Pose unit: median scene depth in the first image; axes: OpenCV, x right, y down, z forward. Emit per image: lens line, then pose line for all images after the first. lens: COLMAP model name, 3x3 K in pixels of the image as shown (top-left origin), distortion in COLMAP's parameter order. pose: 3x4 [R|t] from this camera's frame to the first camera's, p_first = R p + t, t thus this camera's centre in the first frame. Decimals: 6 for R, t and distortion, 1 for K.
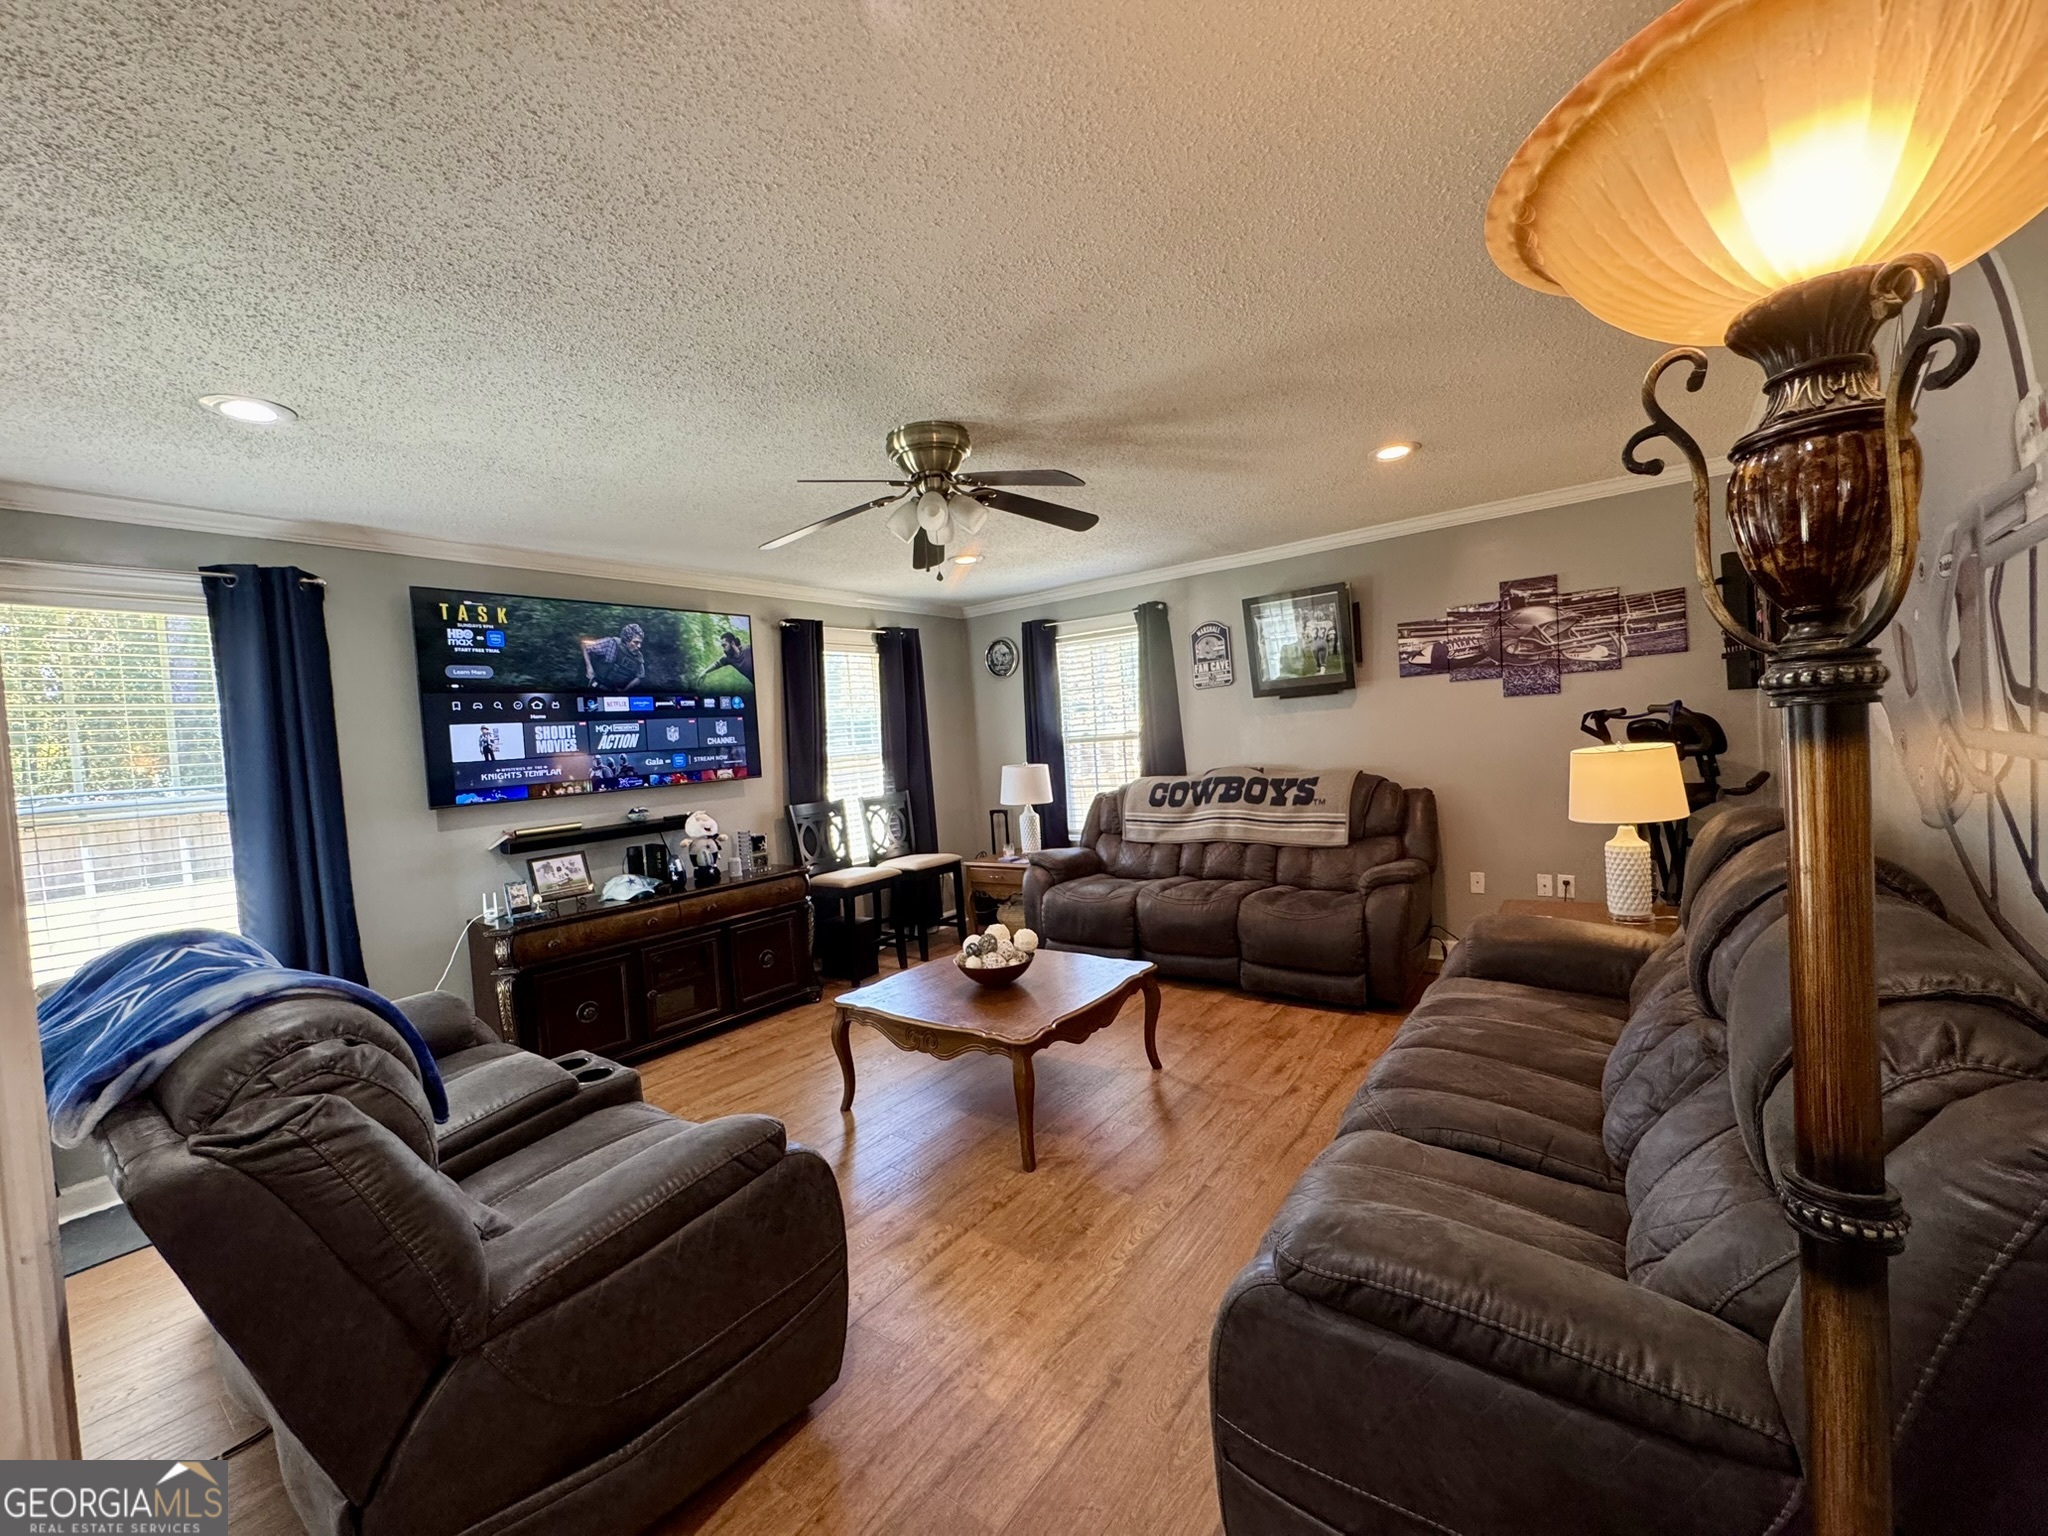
lens RADIAL K [[819.0, 0, 1023.1], [0, 819.0, 768.4], [0, 0, 1]] dist [-0.004541, 0.001224]
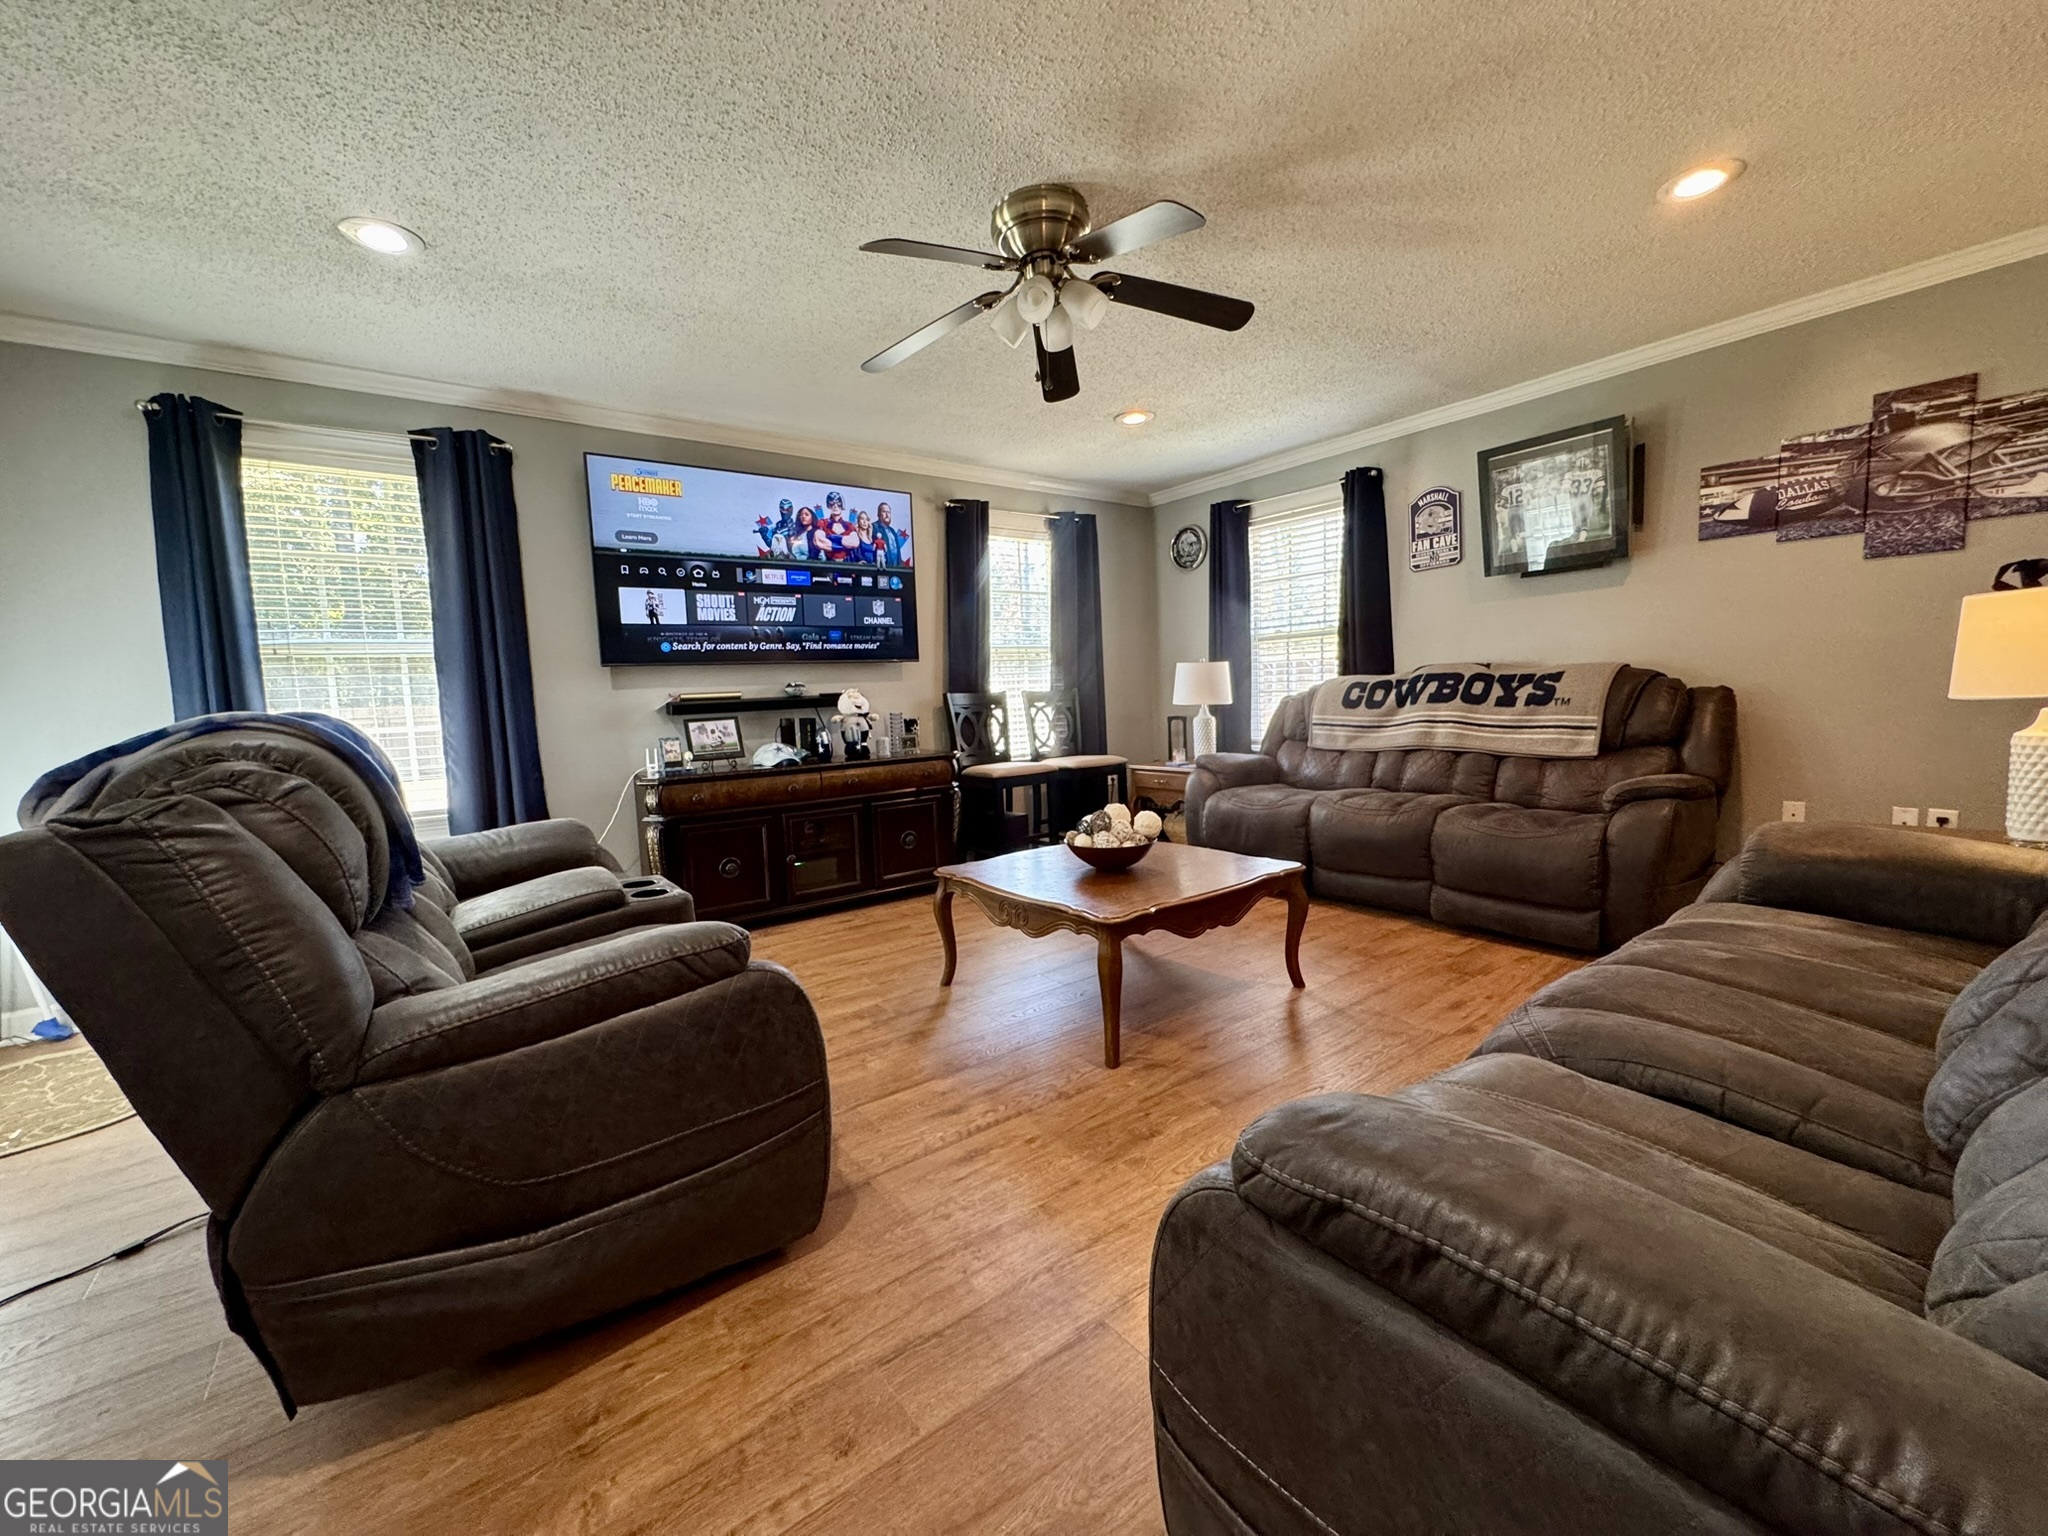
lens RADIAL K [[819.0, 0, 1021.6], [0, 819.0, 769.8], [0, 0, 1]] dist [-0.004541, 0.001224]
pose [[0.960181, 0.054913, -0.273930, 0.101467], [-0.035397, 0.996503, 0.075689, 0.083330], [0.277128, -0.062979, 0.958767, 0.115275]]
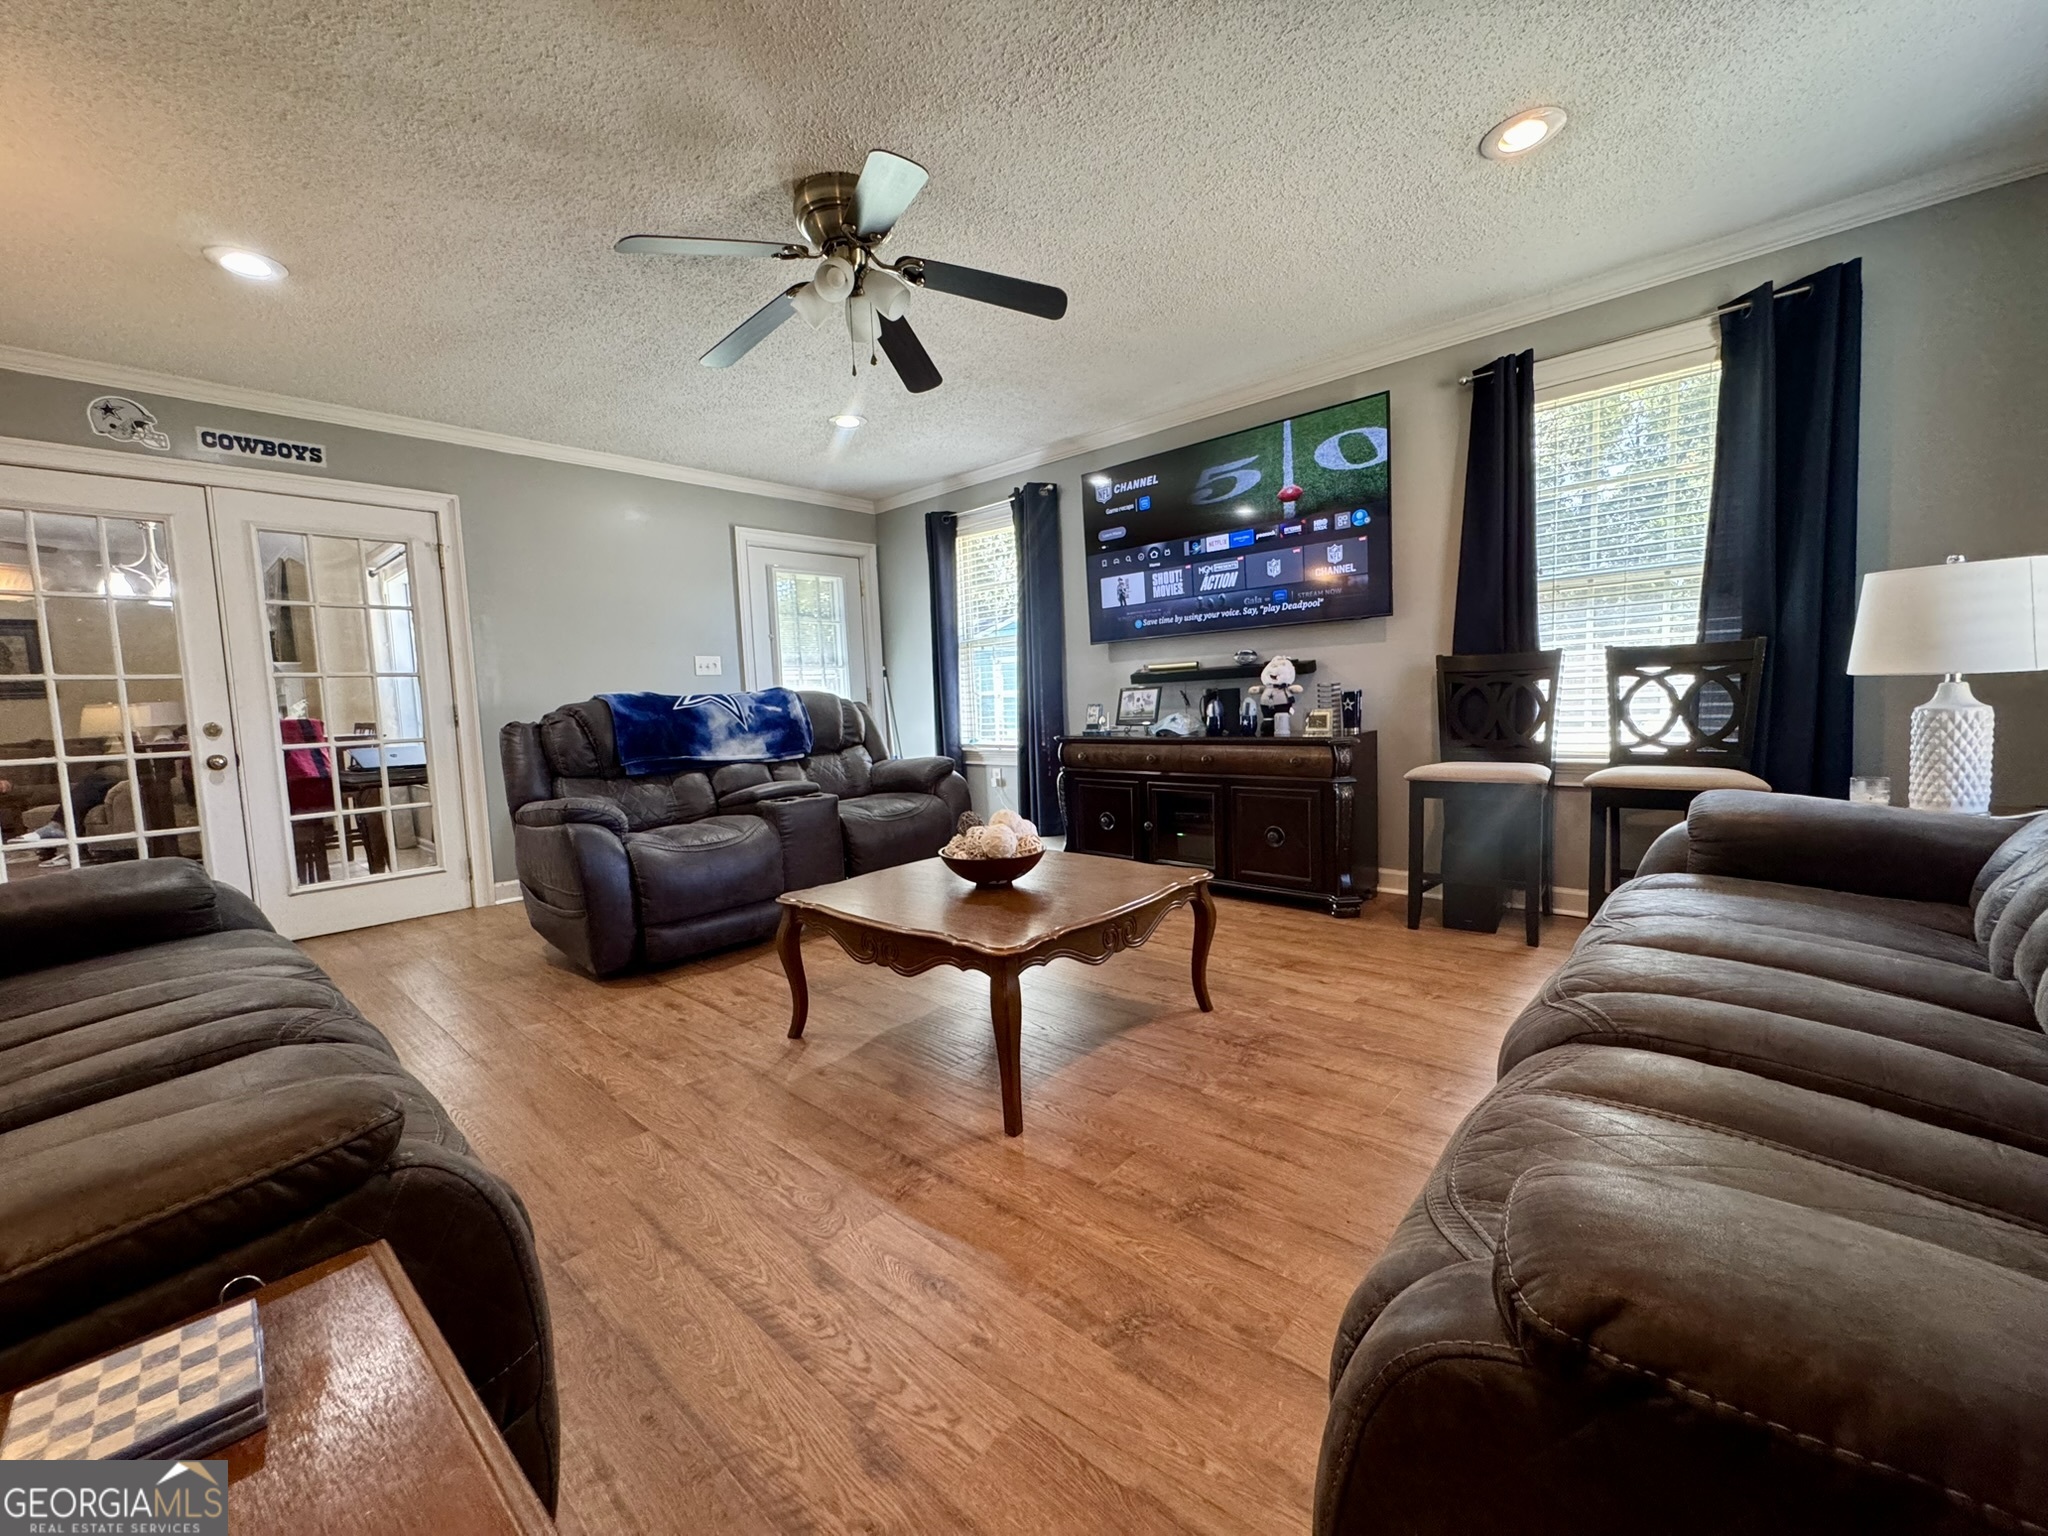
lens RADIAL K [[819.0, 0, 1023.1], [0, 819.0, 768.1], [0, 0, 1]] dist [-0.004541, 0.001224]
pose [[-0.096342, 0.162248, -0.982035, 0.629981], [0.014430, 0.986749, 0.161612, 0.031033], [0.995244, 0.001399, -0.097406, 1.001574]]
